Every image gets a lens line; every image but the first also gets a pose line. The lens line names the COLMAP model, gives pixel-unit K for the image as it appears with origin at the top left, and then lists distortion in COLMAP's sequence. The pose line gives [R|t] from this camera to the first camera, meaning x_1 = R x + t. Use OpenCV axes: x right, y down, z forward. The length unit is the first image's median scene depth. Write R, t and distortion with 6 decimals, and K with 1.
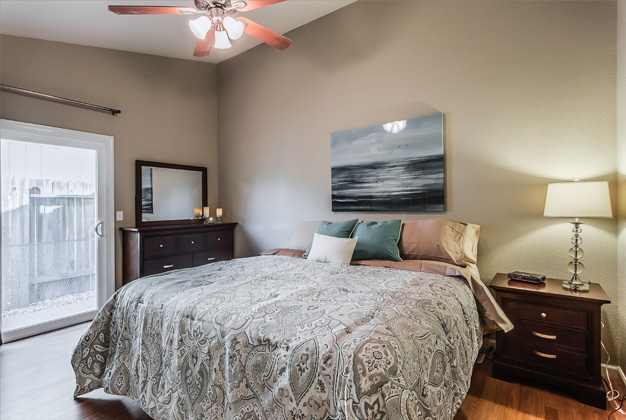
lens RADIAL K [[312.3, 0, 312.9], [0, 312.3, 207.0], [0, 0, 1]] dist [0.004404, 0.000919]
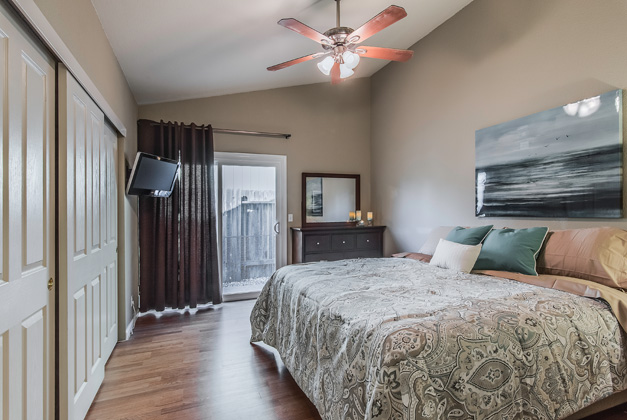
lens RADIAL K [[339.0, 0, 313.5], [0, 339.0, 210.0], [0, 0, 1]] dist [-0.001391, -0.000236]
pose [[0.834346, 0.002117, -0.551238, 0.283788], [-0.001040, 0.999997, 0.002266, -0.008685], [0.551241, -0.001317, 0.834345, -0.119319]]
